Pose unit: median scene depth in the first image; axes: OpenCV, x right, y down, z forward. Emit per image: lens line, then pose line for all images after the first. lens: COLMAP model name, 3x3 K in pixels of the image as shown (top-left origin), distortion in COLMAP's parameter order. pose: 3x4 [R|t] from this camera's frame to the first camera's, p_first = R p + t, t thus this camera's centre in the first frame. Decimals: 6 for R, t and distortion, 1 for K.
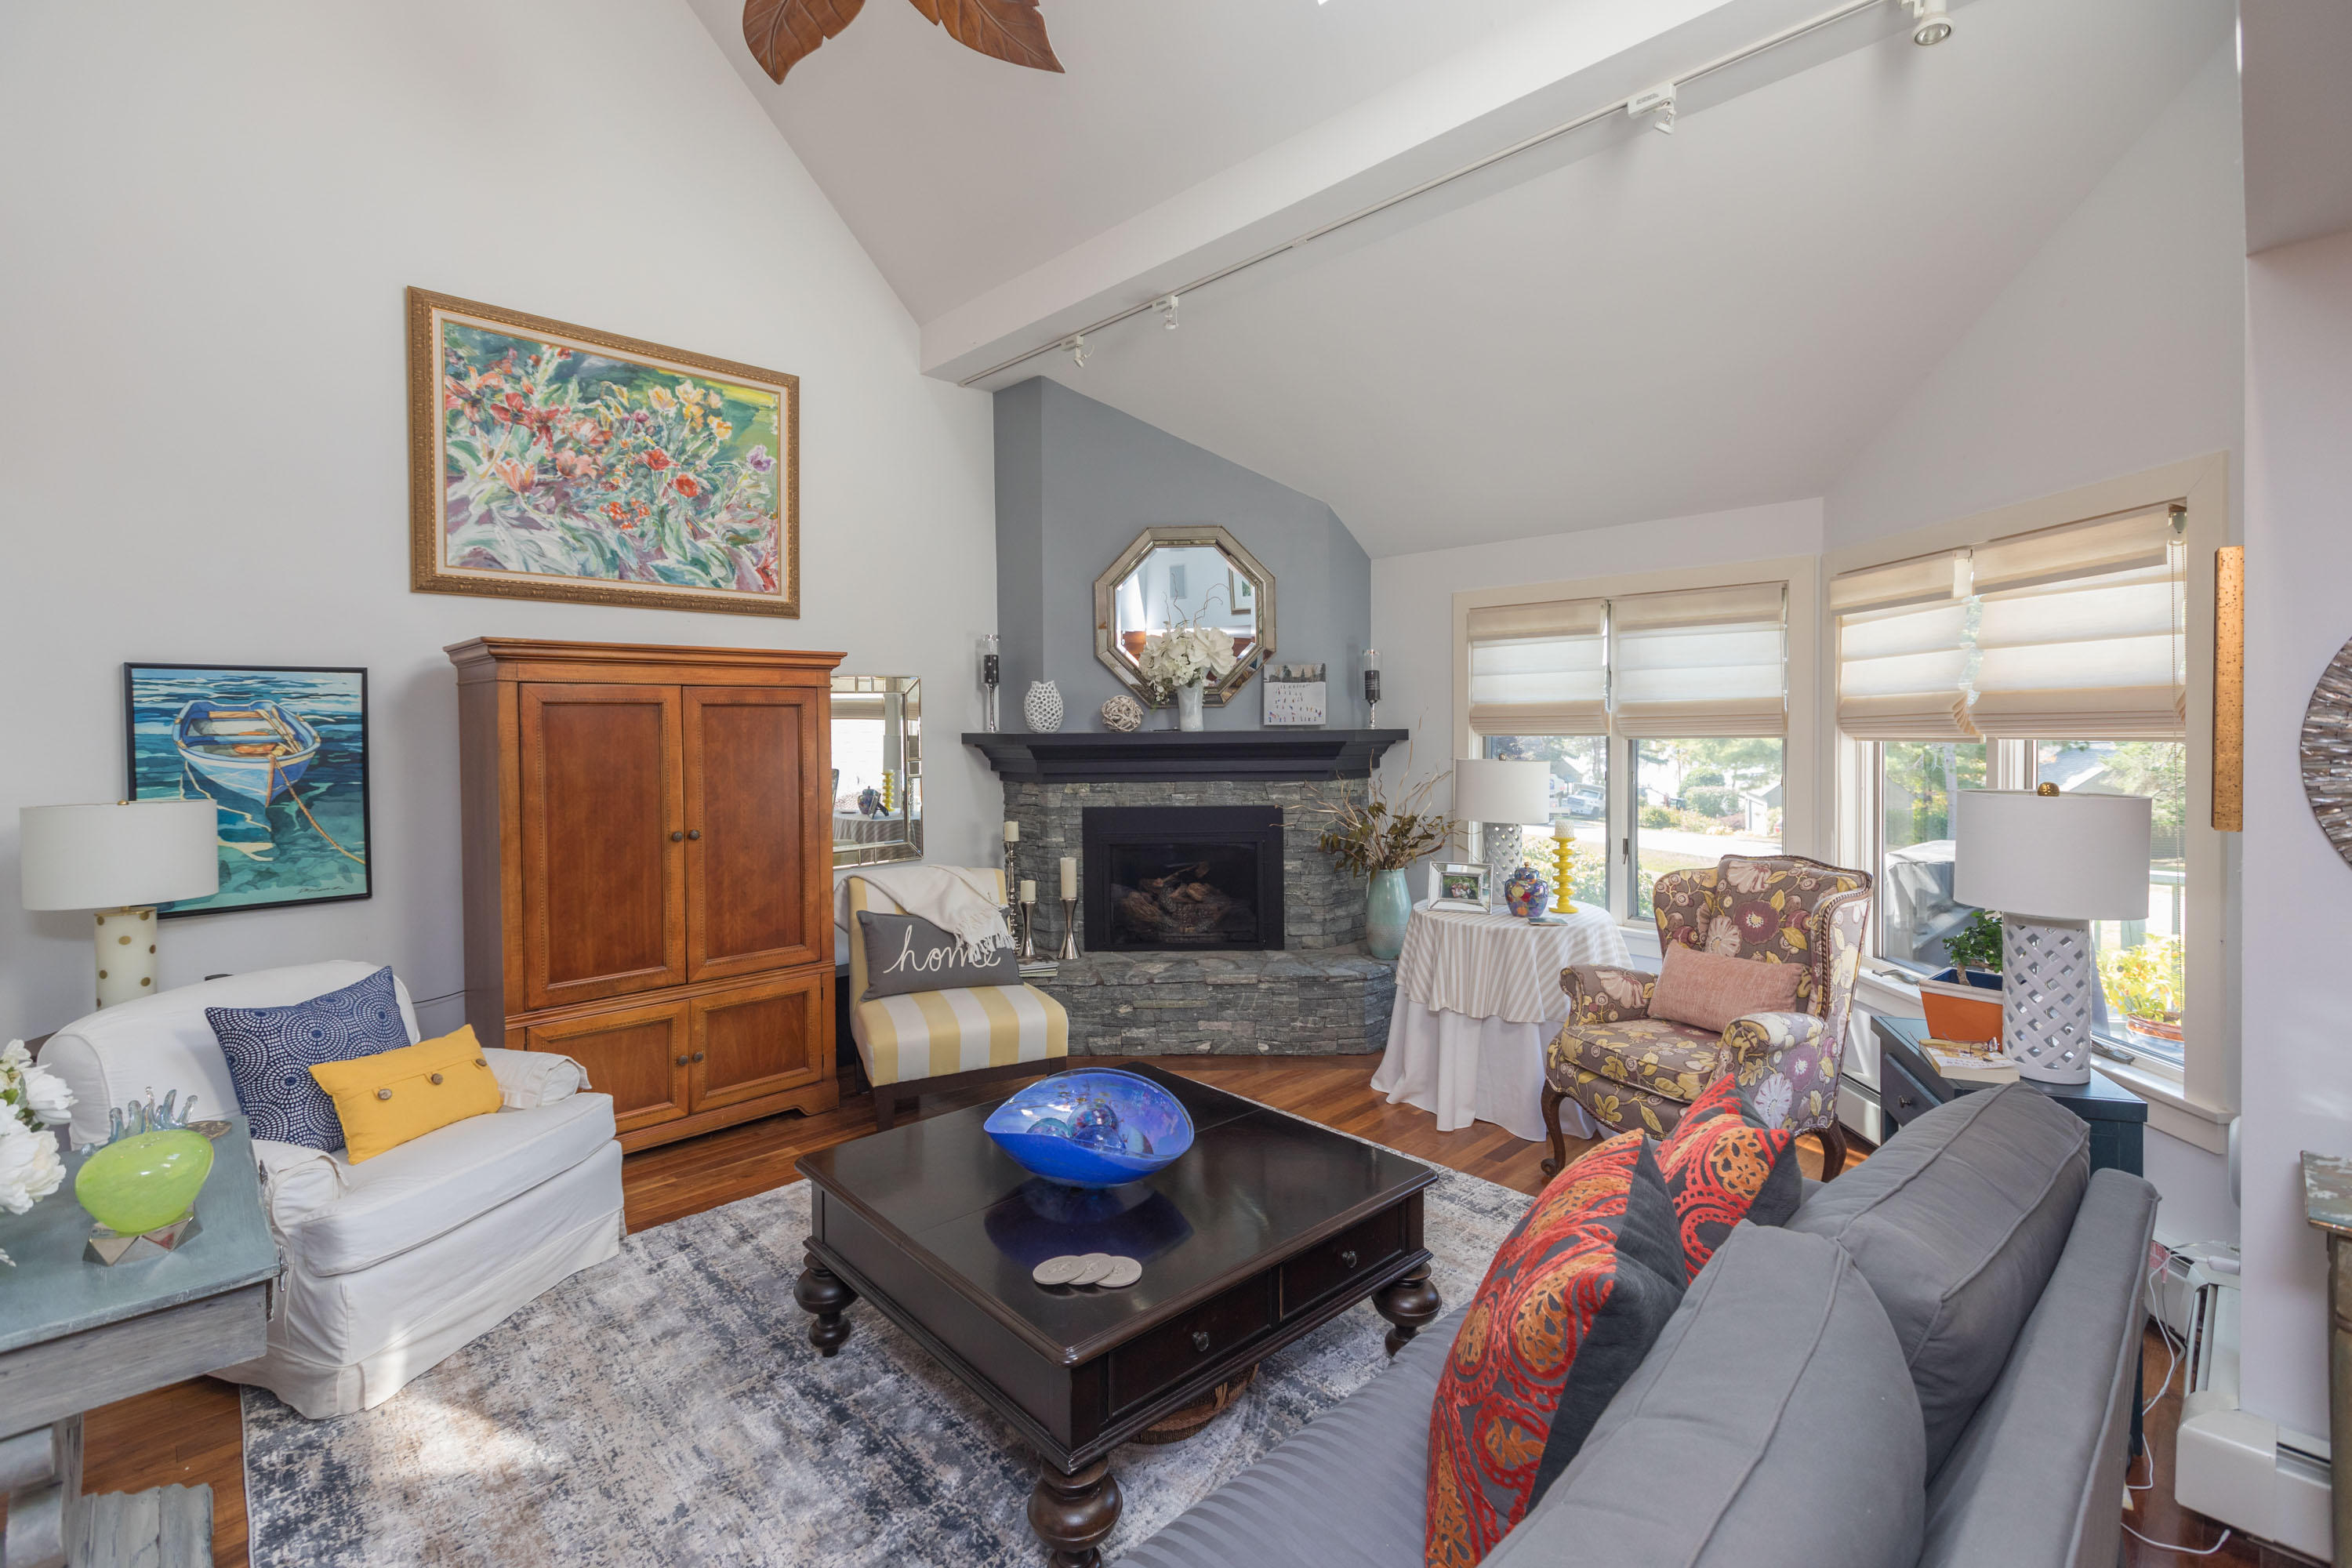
lens RADIAL K [[1049.5, 0, 1179.7], [0, 1049.5, 748.9], [0, 0, 1]] dist [0.001063, 0.000073]
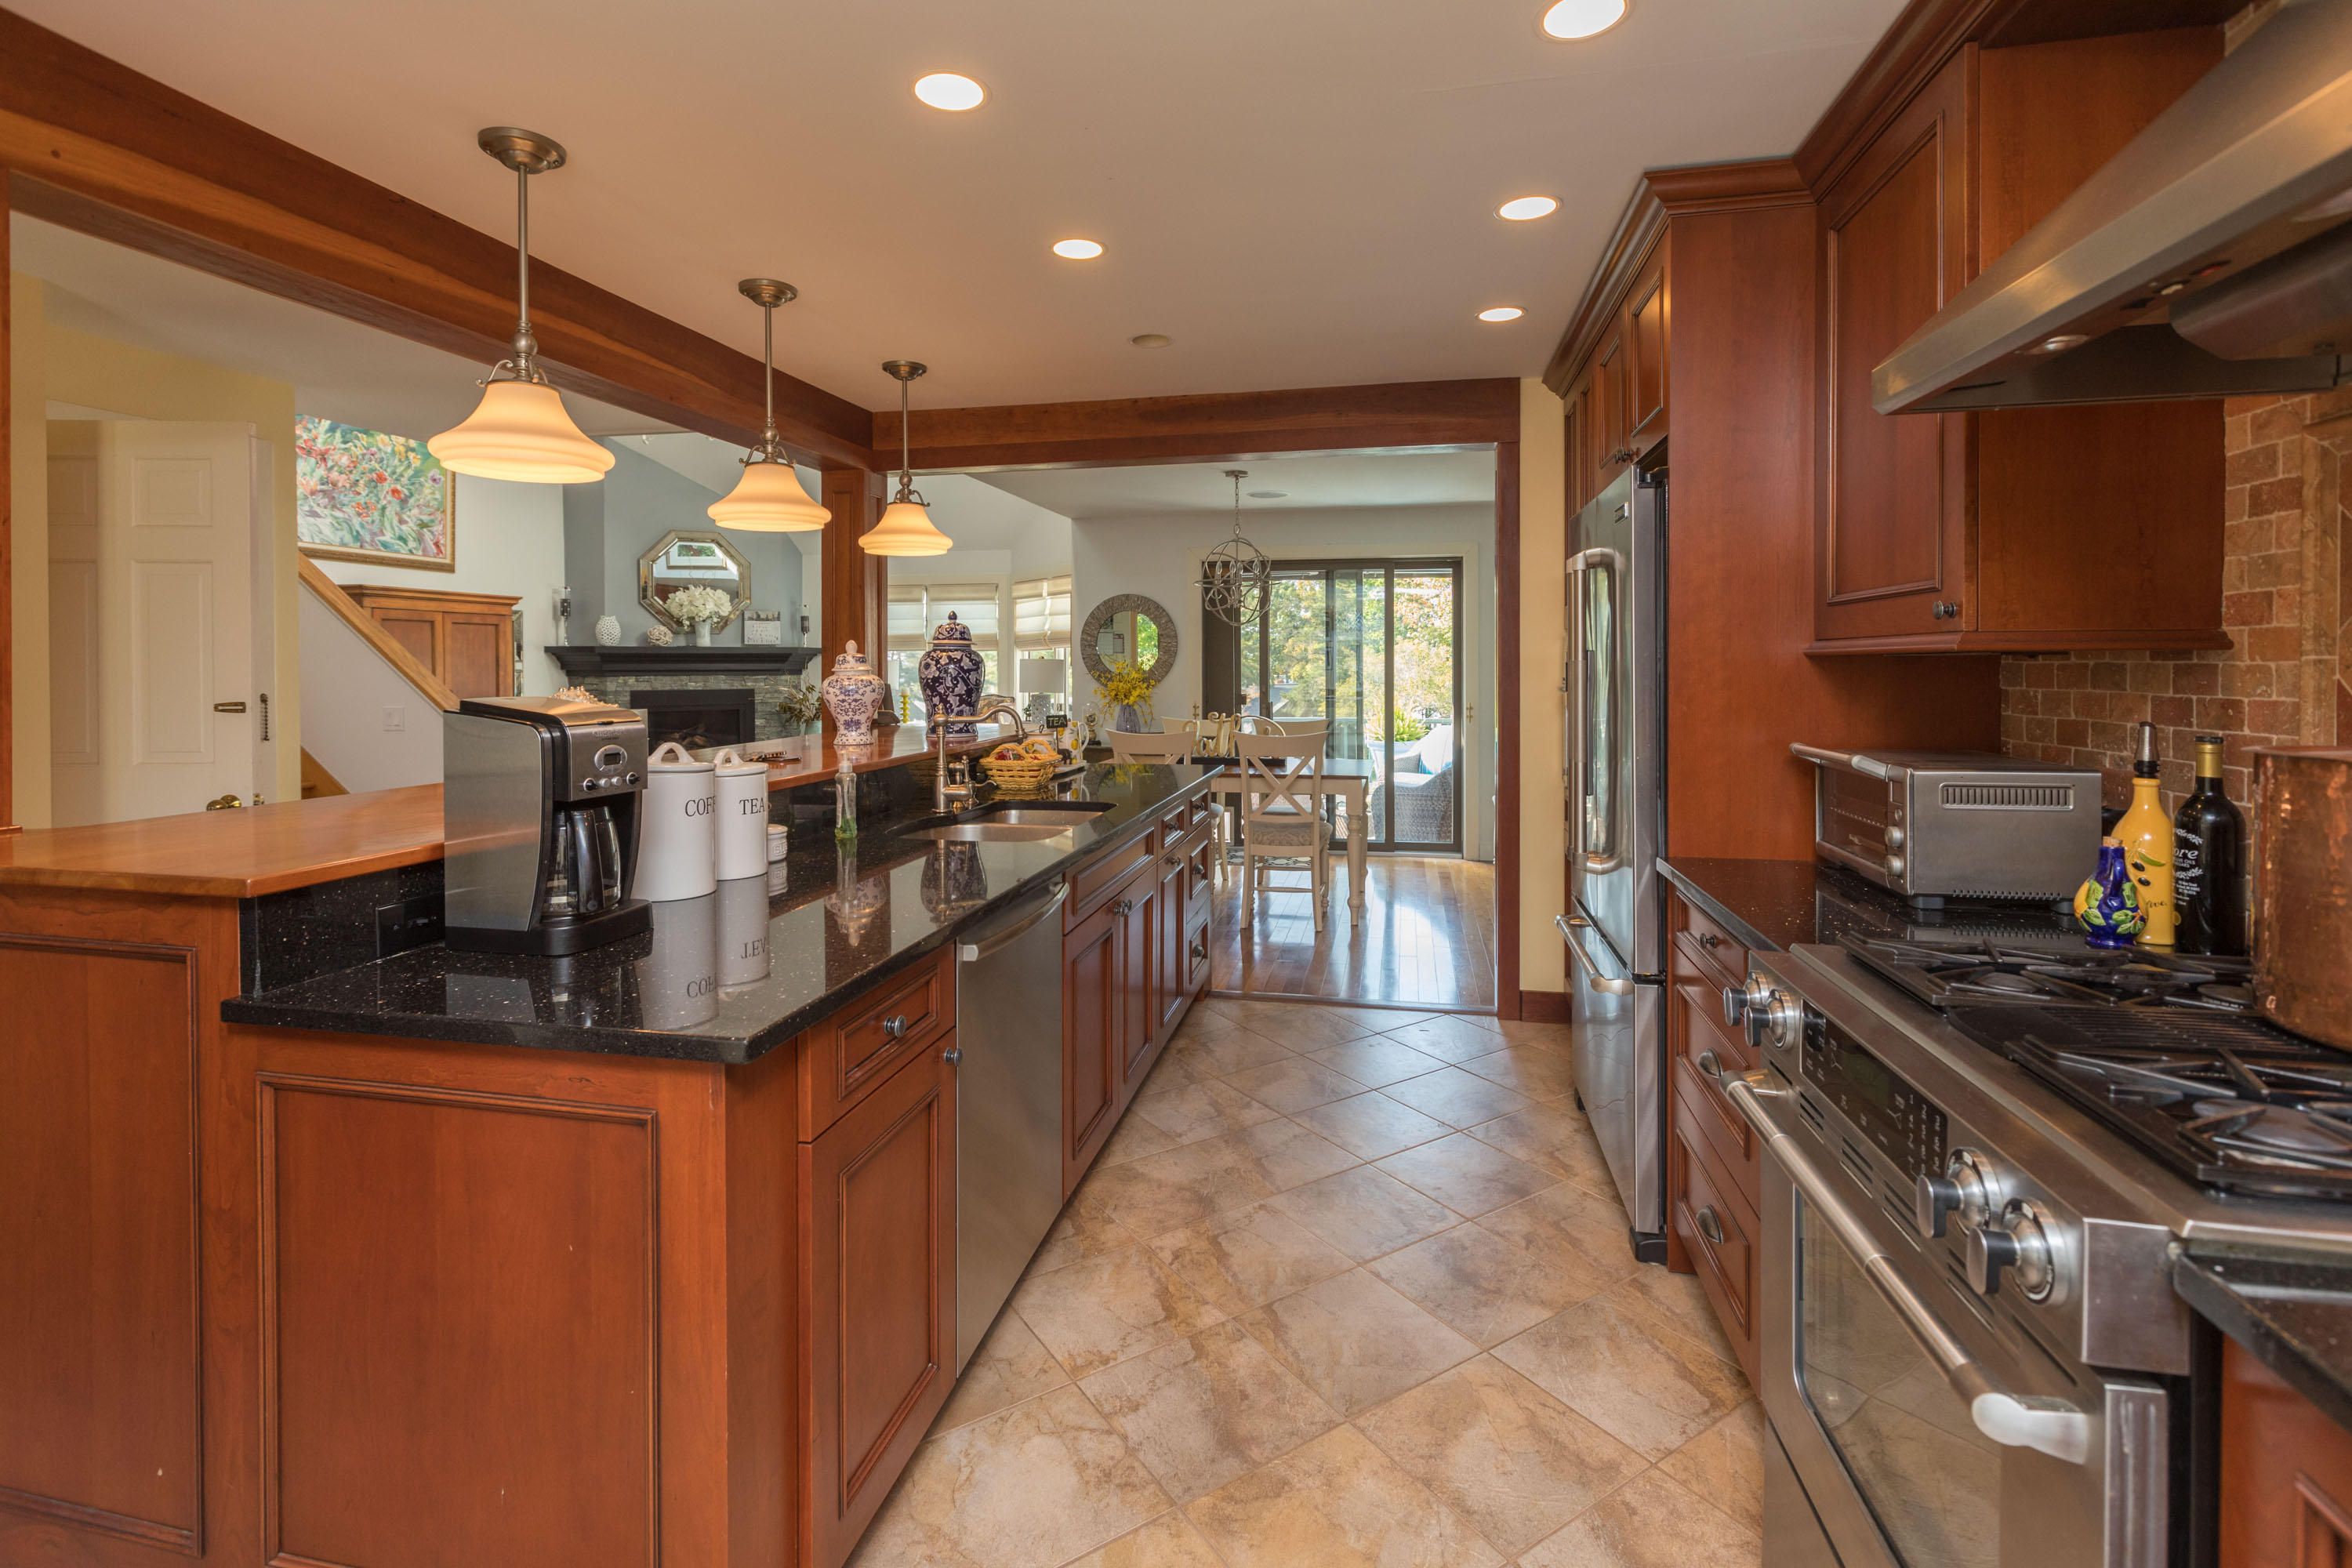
lens RADIAL K [[1004.4, 0, 1171.0], [0, 1004.4, 678.9], [0, 0, 1]] dist [0.000058, -0.000086]
pose [[0.824712, -0.002833, 0.565545, -0.380467], [0.010677, 0.999887, -0.010560, 0.082812], [-0.565452, 0.014747, 0.824650, -1.094470]]
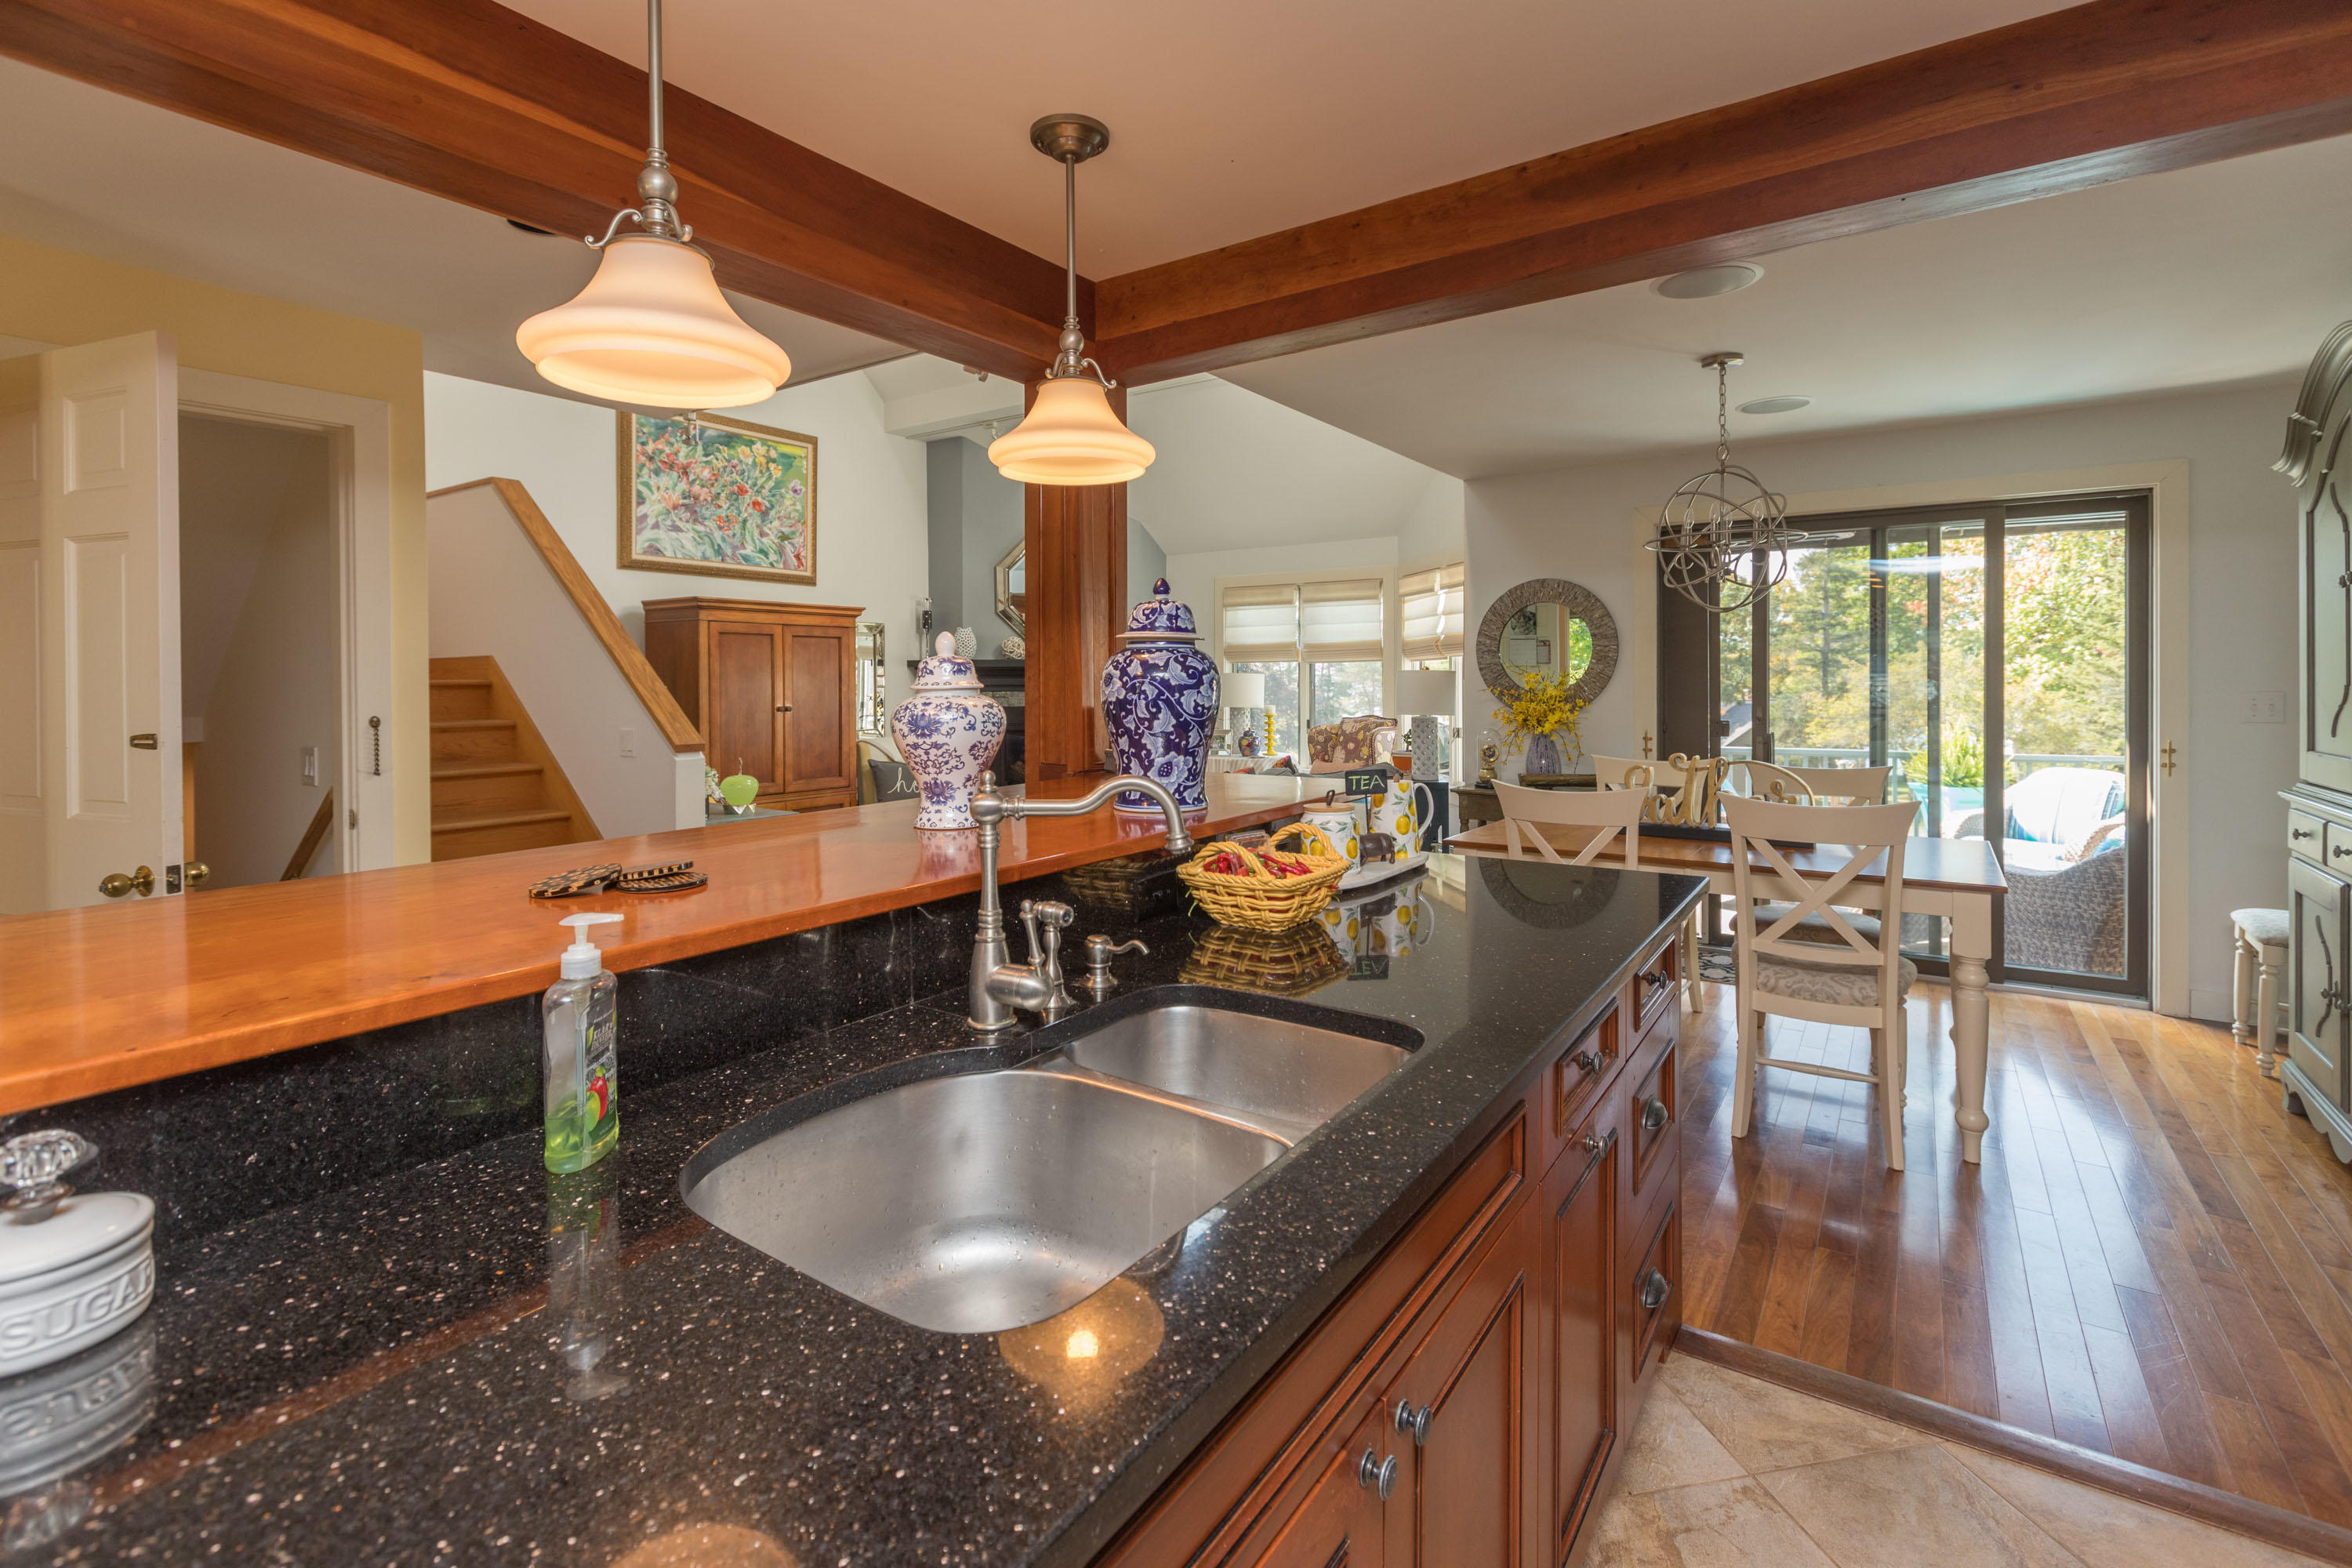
lens RADIAL K [[1020.1, 0, 1204.1], [0, 1020.1, 690.4], [0, 0, 1]] dist [-0.001429, 0.000148]
pose [[0.976749, -0.000700, 0.214383, -0.136331], [0.004323, 0.999856, -0.016432, 0.074016], [-0.214341, 0.016977, 0.976611, -0.755975]]
